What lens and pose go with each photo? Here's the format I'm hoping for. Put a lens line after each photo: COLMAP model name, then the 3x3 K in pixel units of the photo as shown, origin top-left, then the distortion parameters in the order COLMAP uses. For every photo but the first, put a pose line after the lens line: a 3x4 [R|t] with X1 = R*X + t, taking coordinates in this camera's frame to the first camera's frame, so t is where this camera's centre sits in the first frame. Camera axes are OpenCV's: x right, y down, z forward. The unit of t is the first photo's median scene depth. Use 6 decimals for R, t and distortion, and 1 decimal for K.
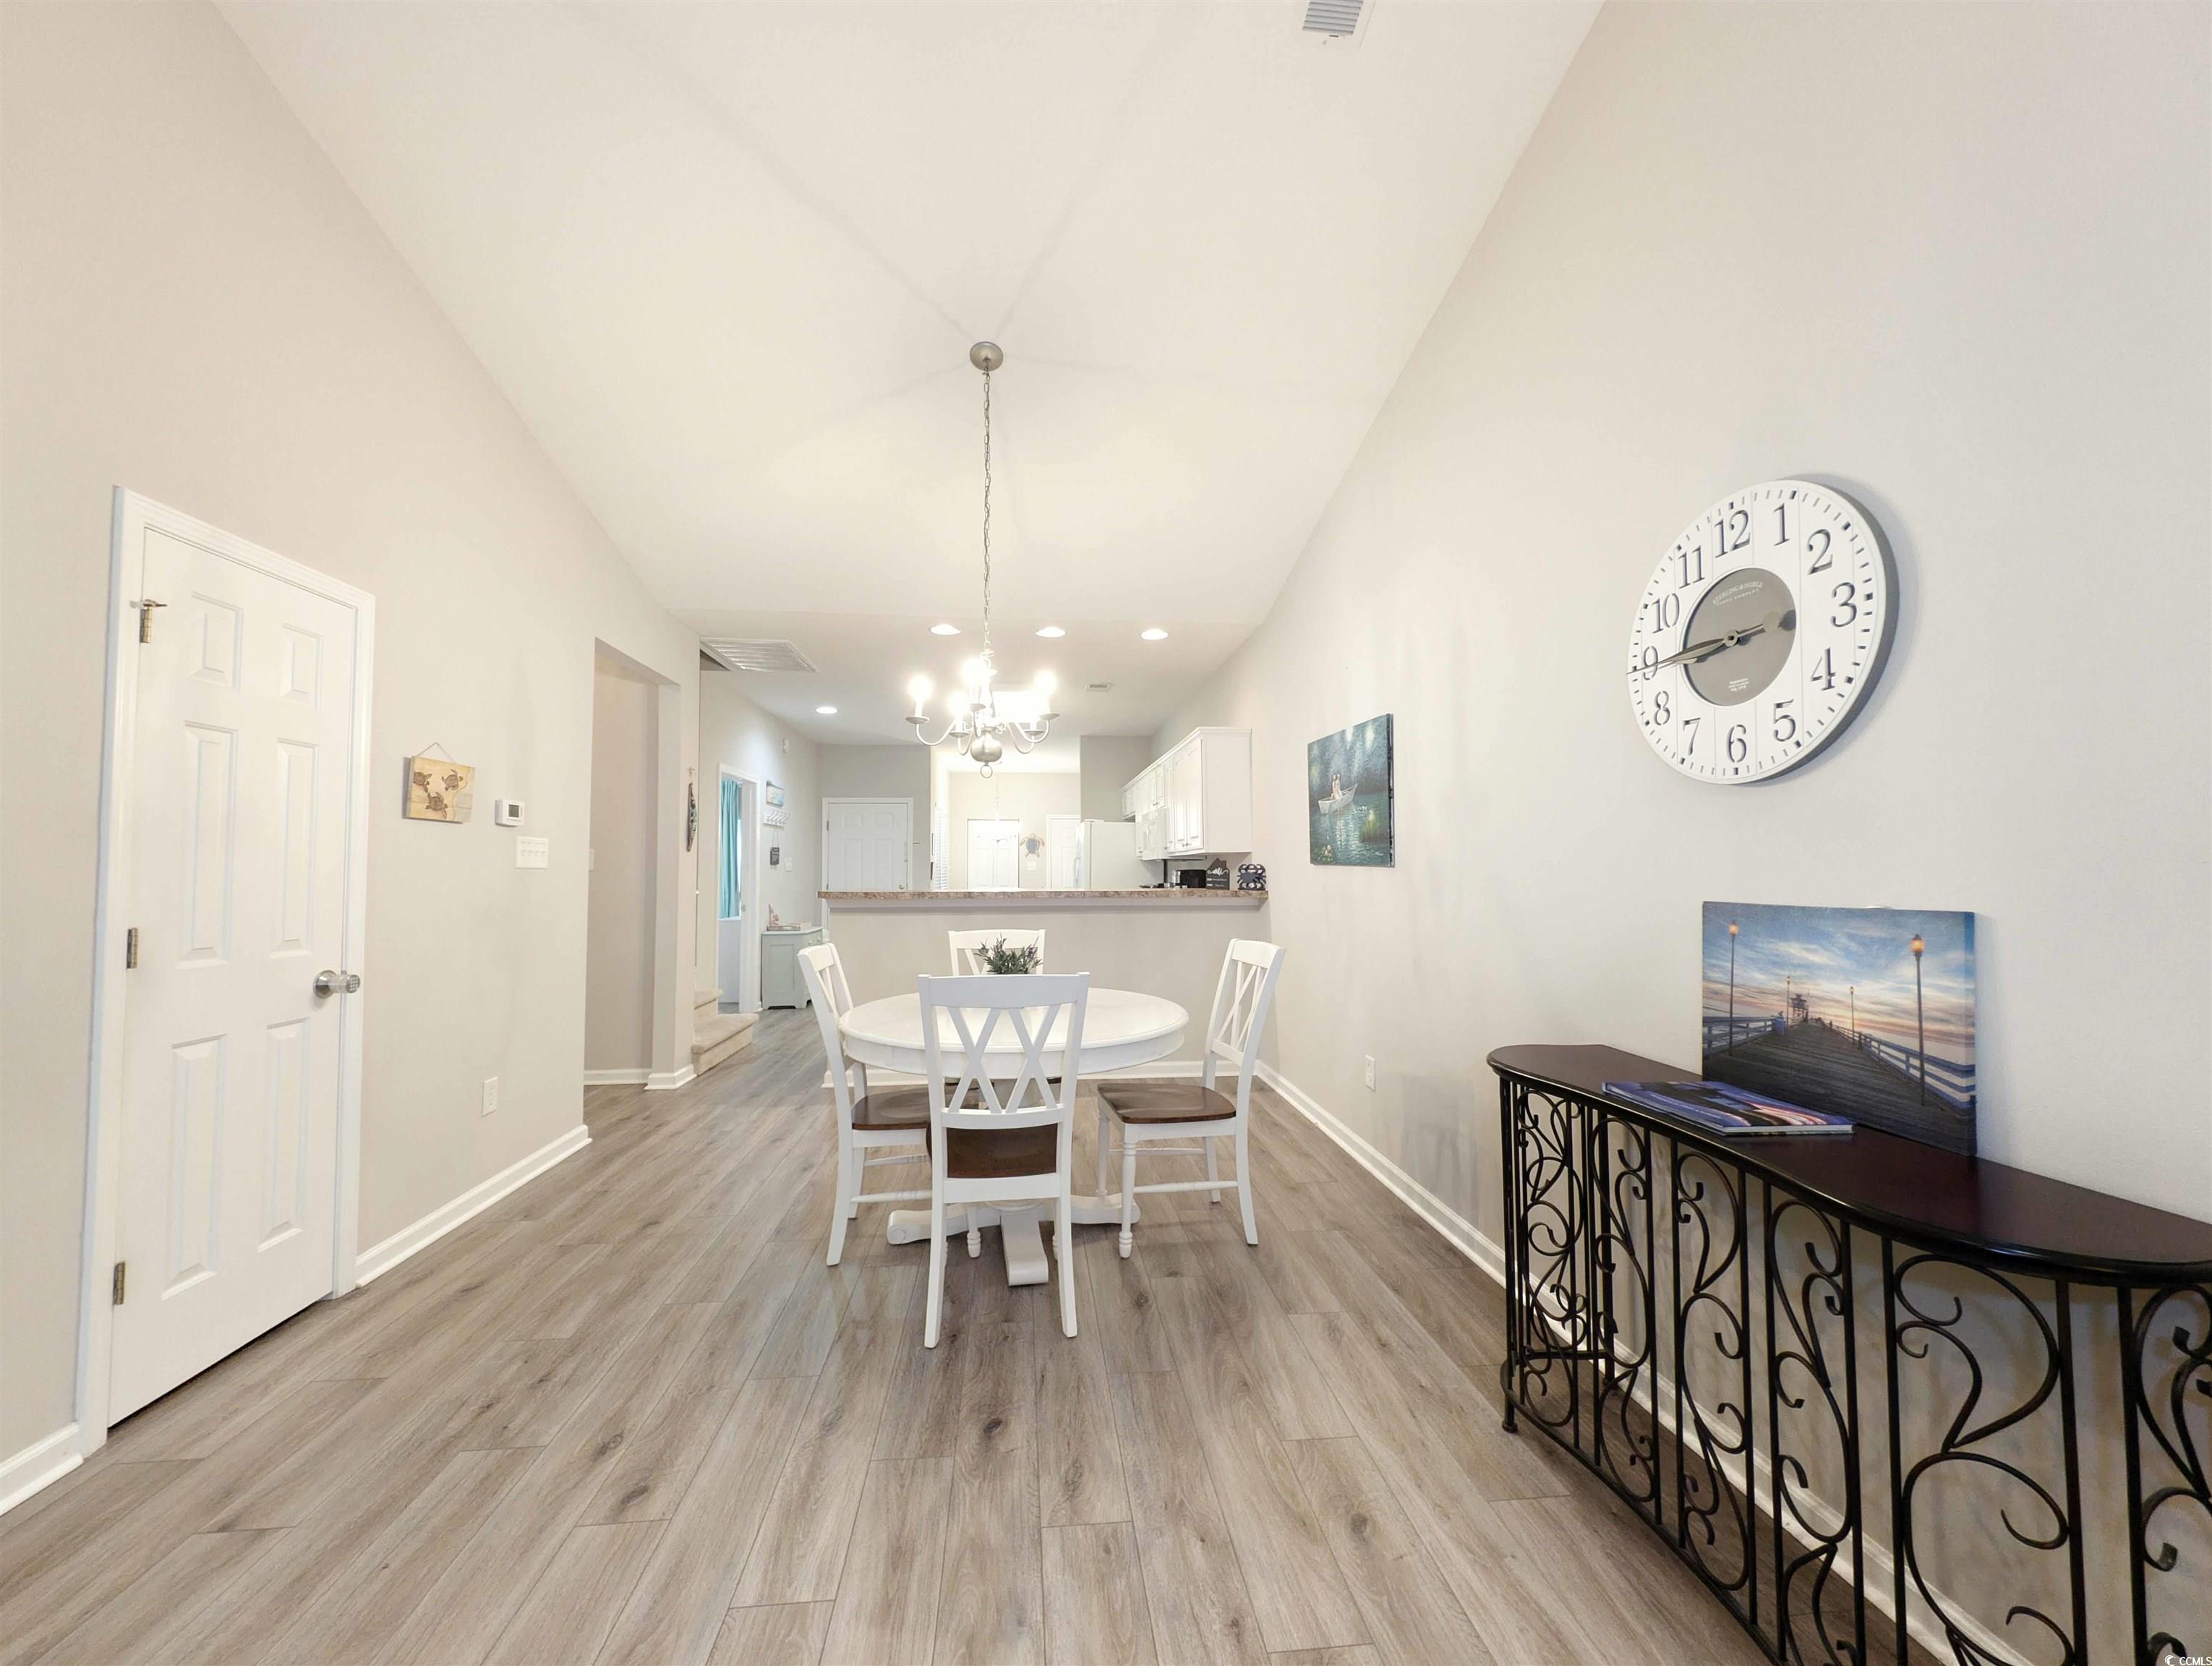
lens RADIAL K [[833.9, 0, 1094.0], [0, 833.9, 839.6], [0, 0, 1]] dist [0.022917, -0.011097]
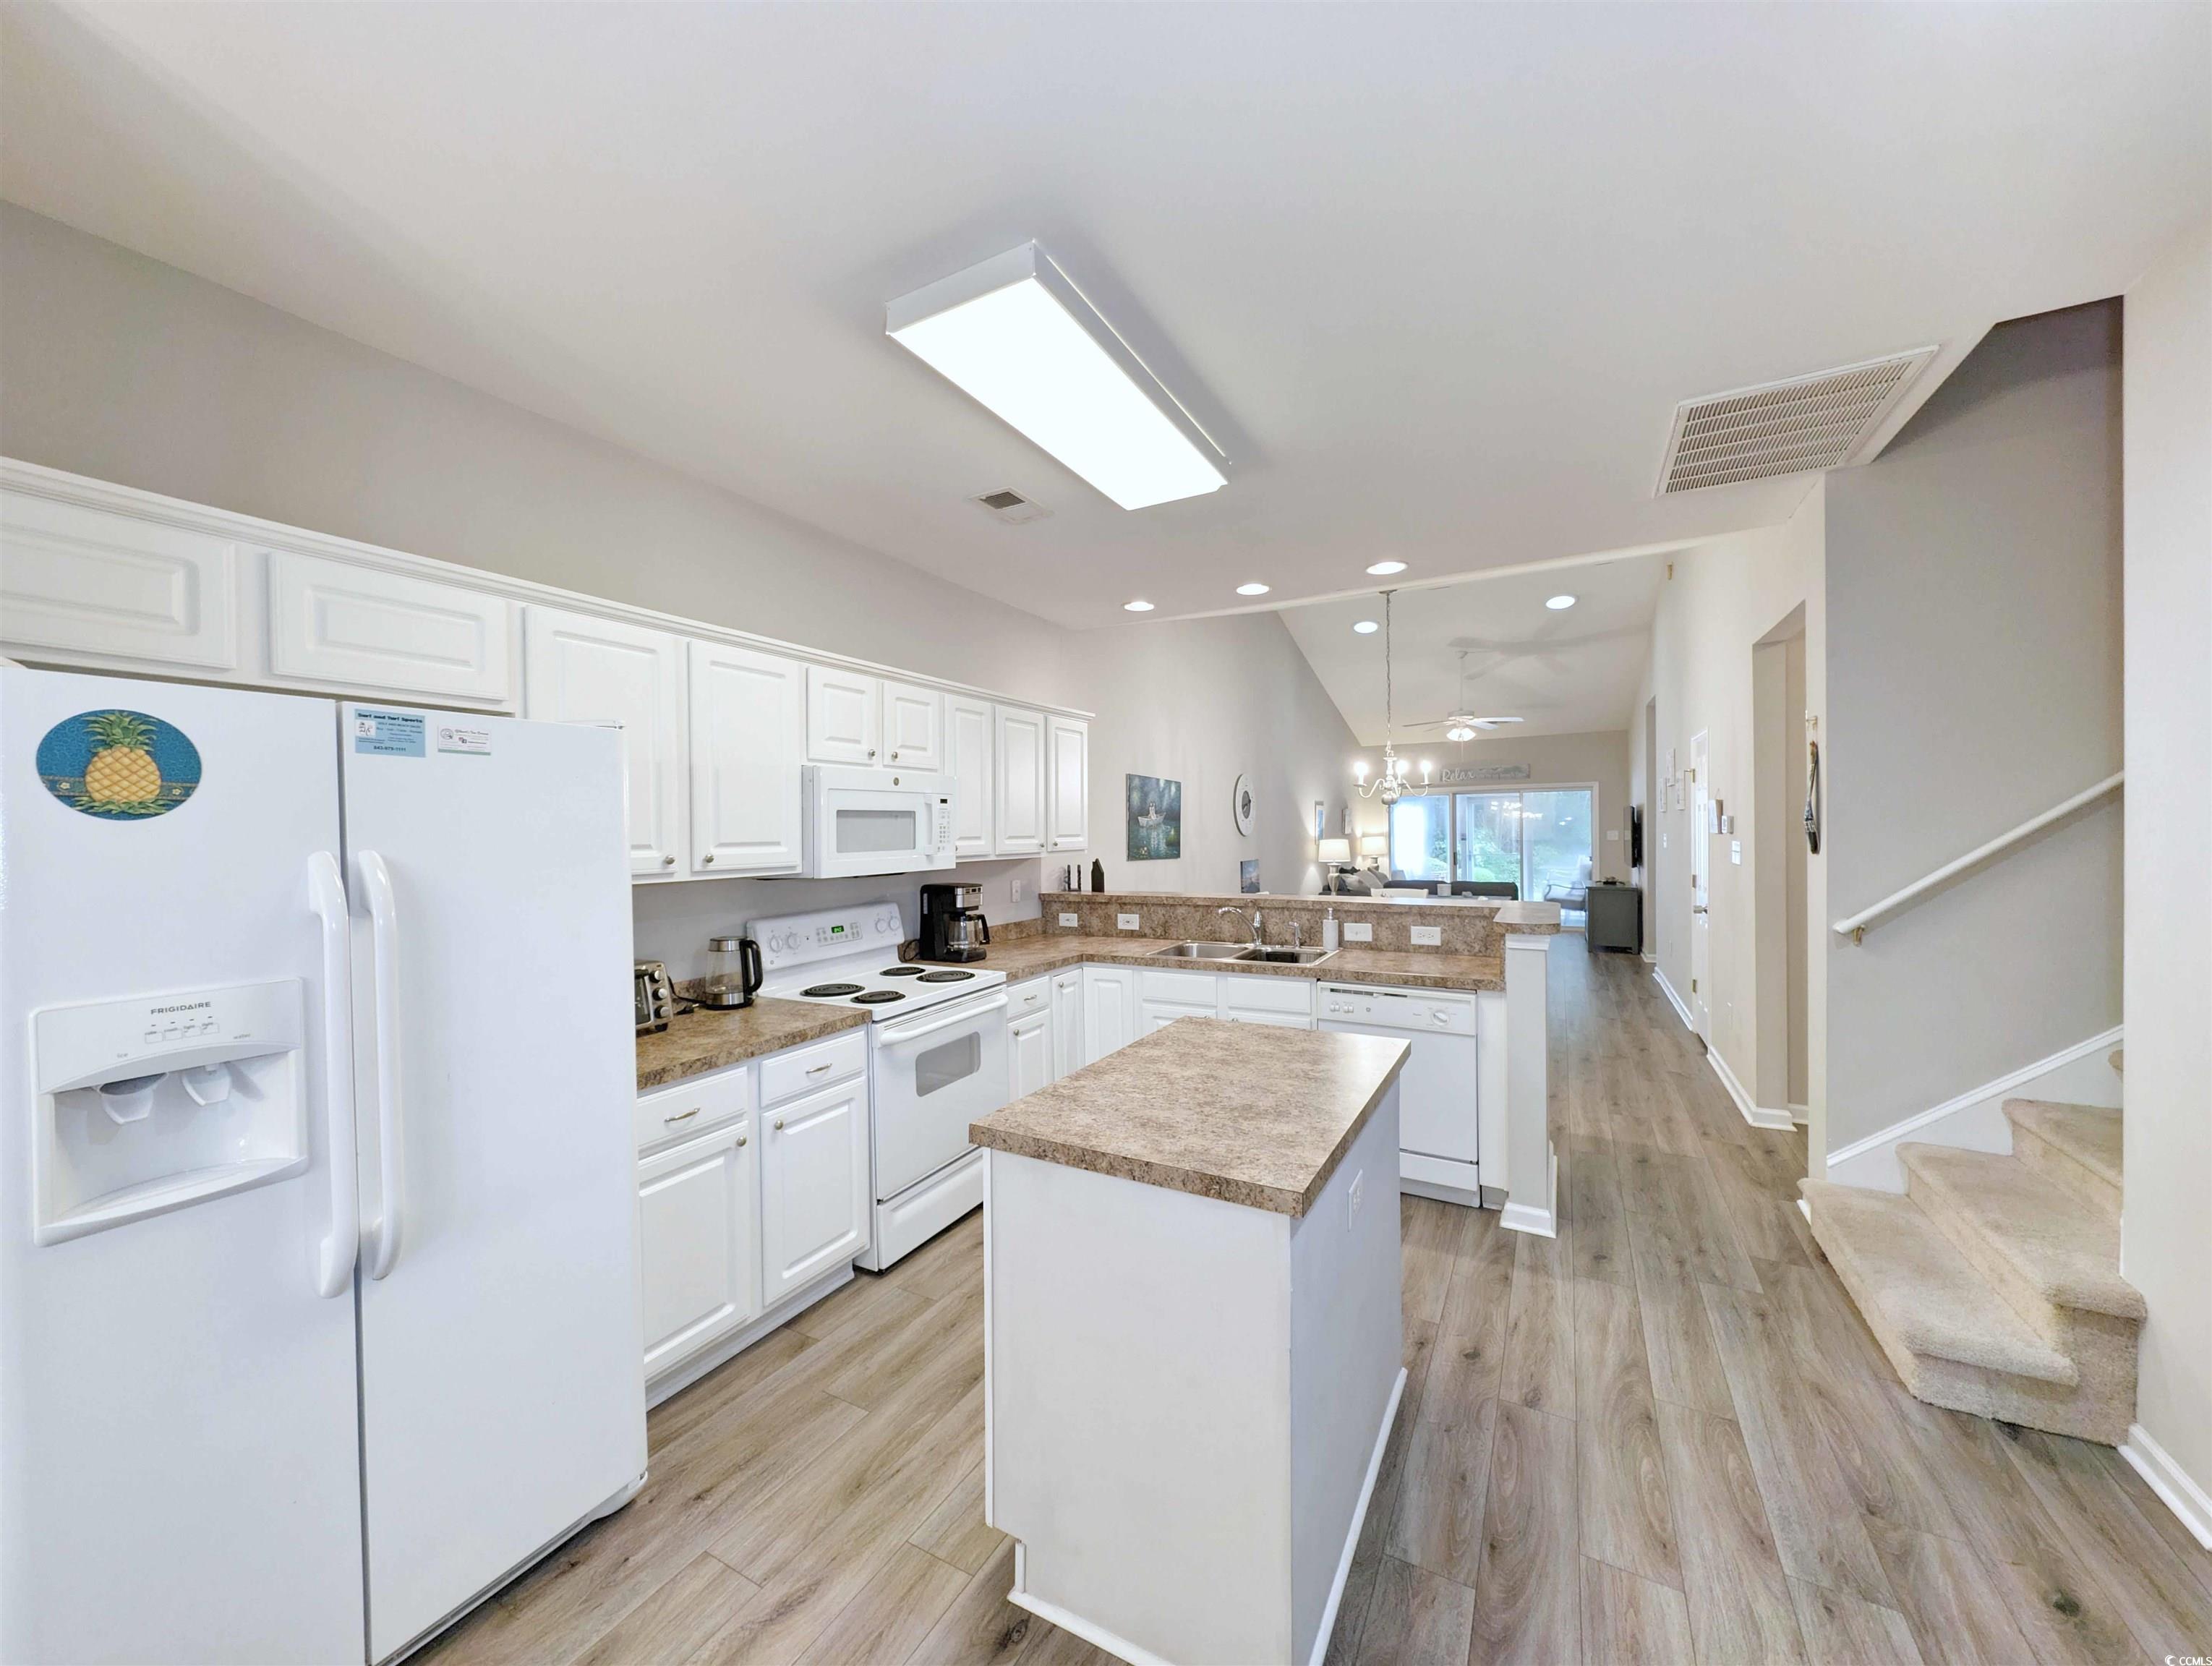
lens RADIAL K [[833.9, 0, 1094.0], [0, 833.9, 839.6], [0, 0, 1]] dist [0.022917, -0.011097]
pose [[-0.826469, 0.006578, 0.562944, -0.542903], [-0.005615, 0.999786, -0.019927, 0.025696], [-0.562954, -0.019631, -0.826255, 2.485318]]
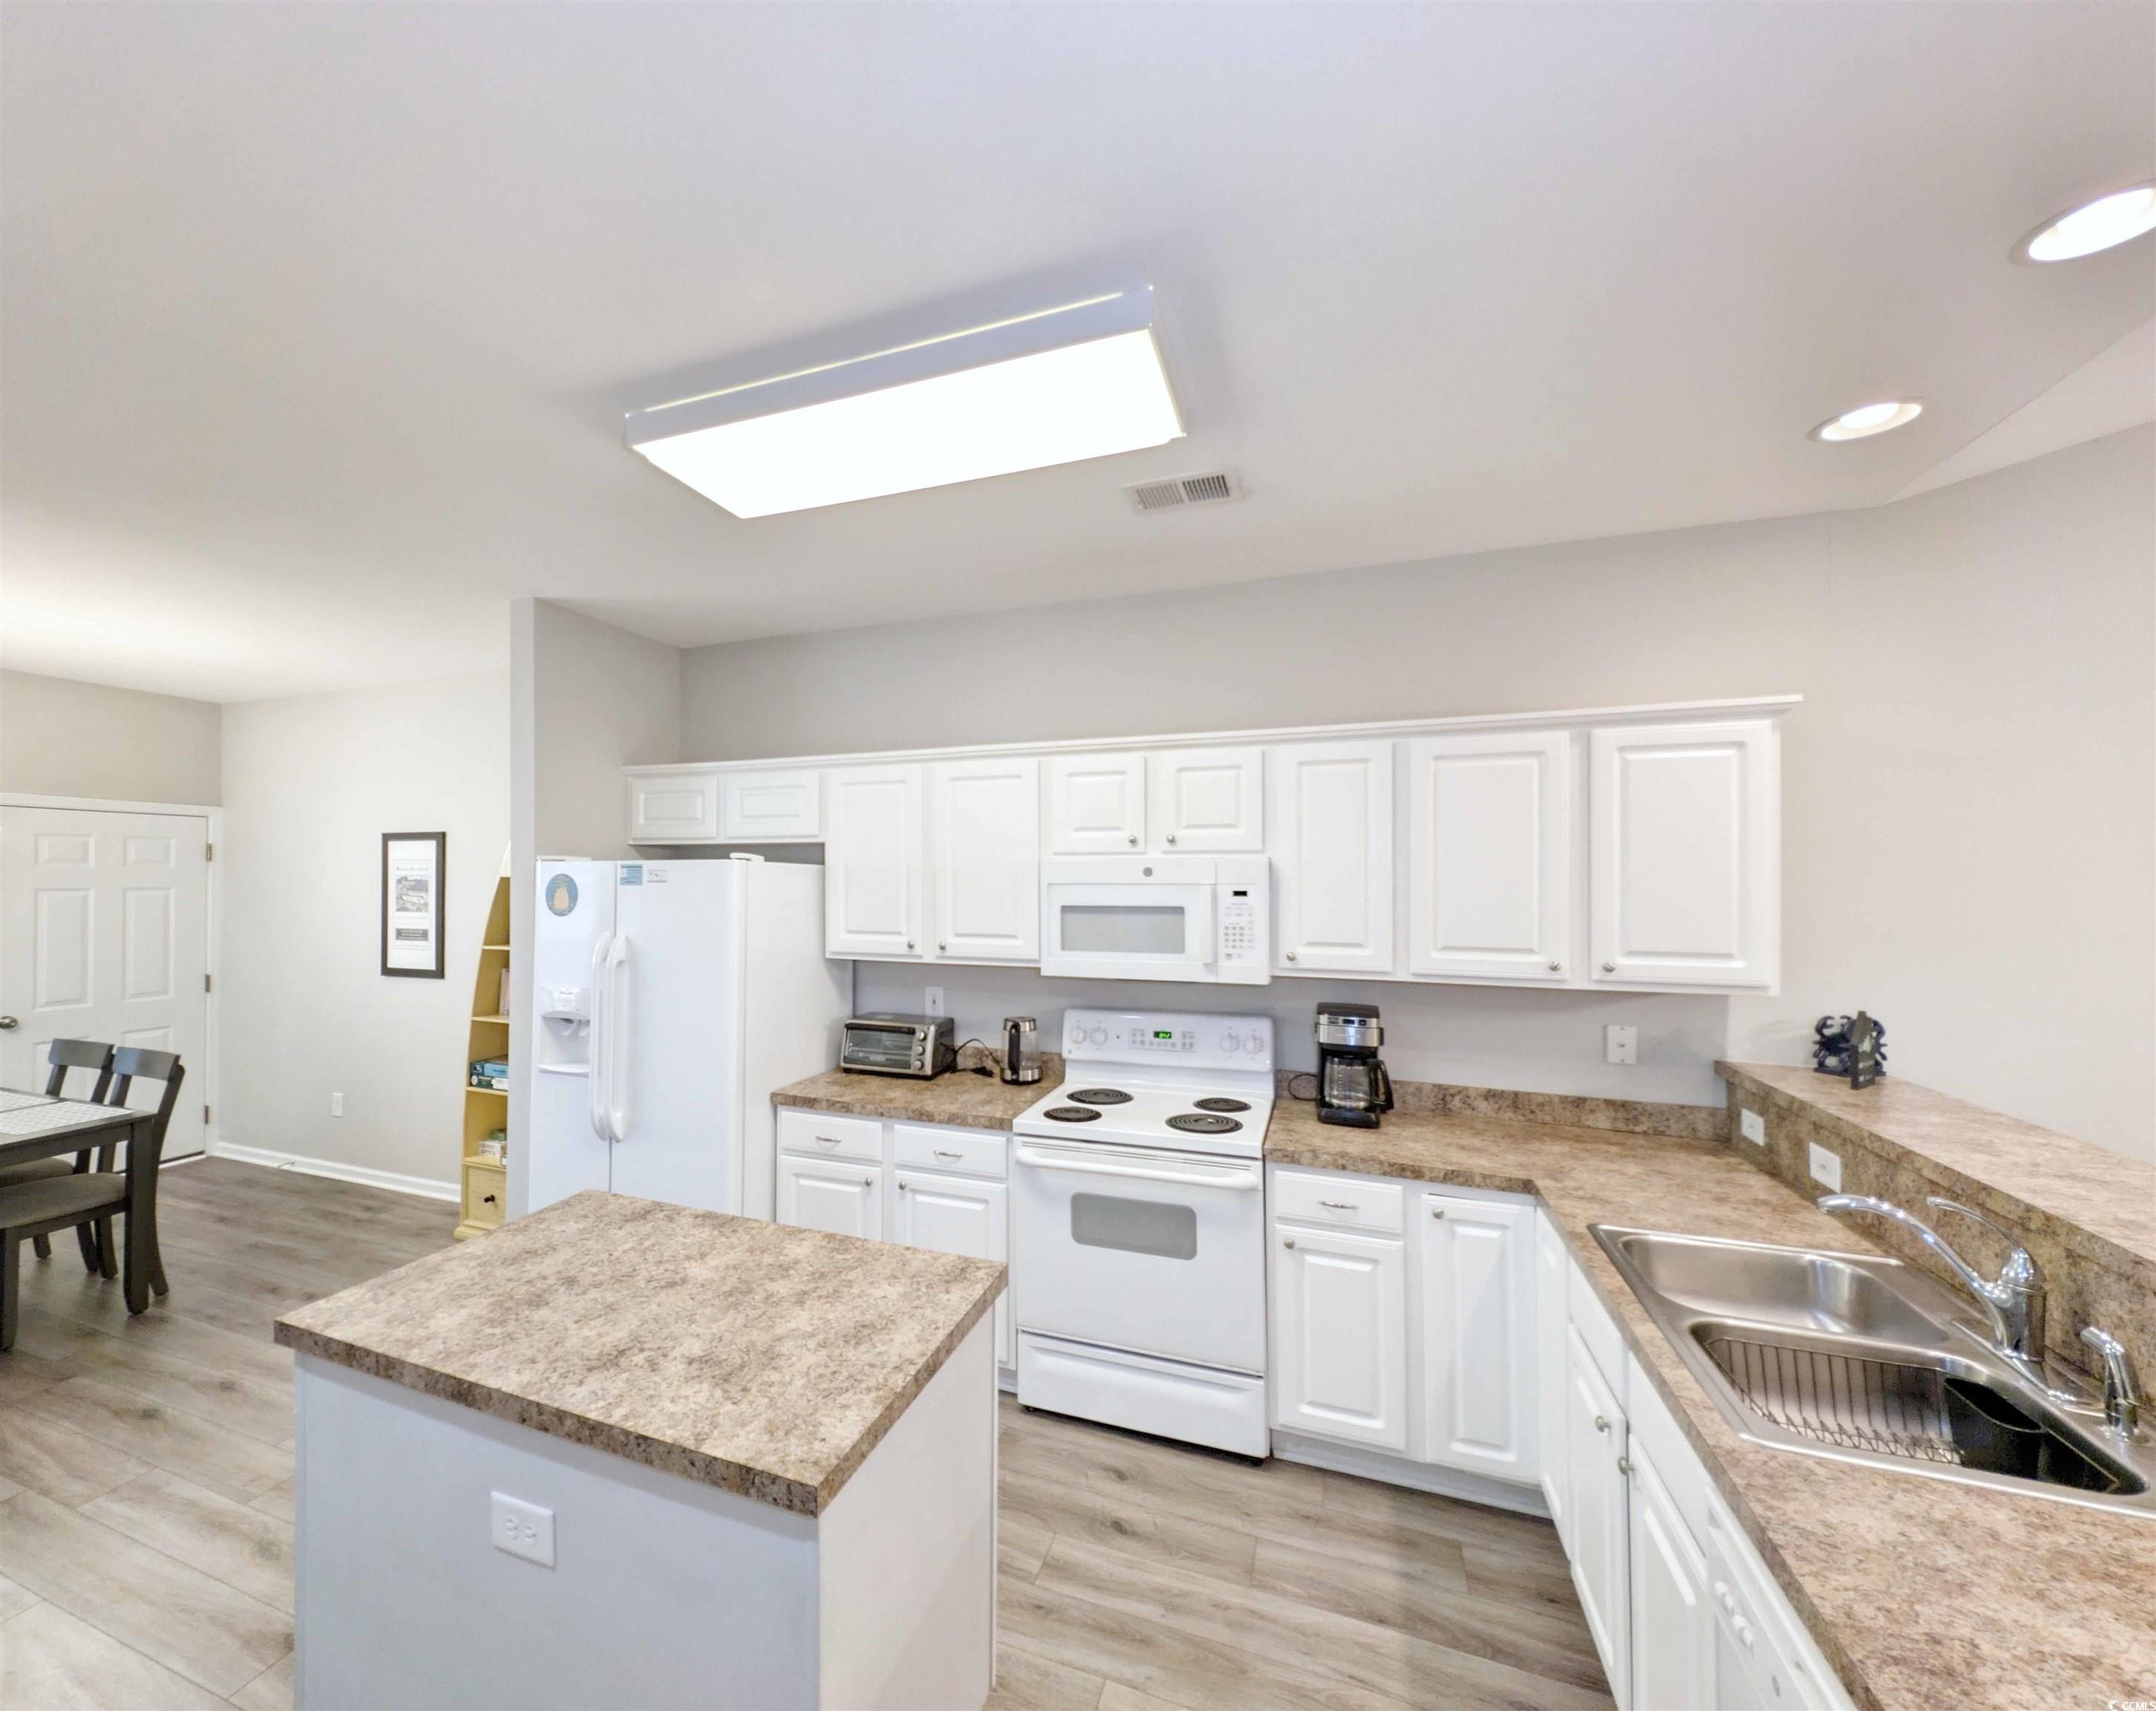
lens RADIAL K [[863.4, 0, 998.0], [0, 863.4, 870.5], [0, 0, 1]] dist [0.024478, -0.014251]
pose [[0.448573, 0.012899, 0.893653, -0.624824], [-0.035975, 0.999346, 0.003633, -0.050294], [-0.893022, -0.033779, 0.448744, 1.658349]]
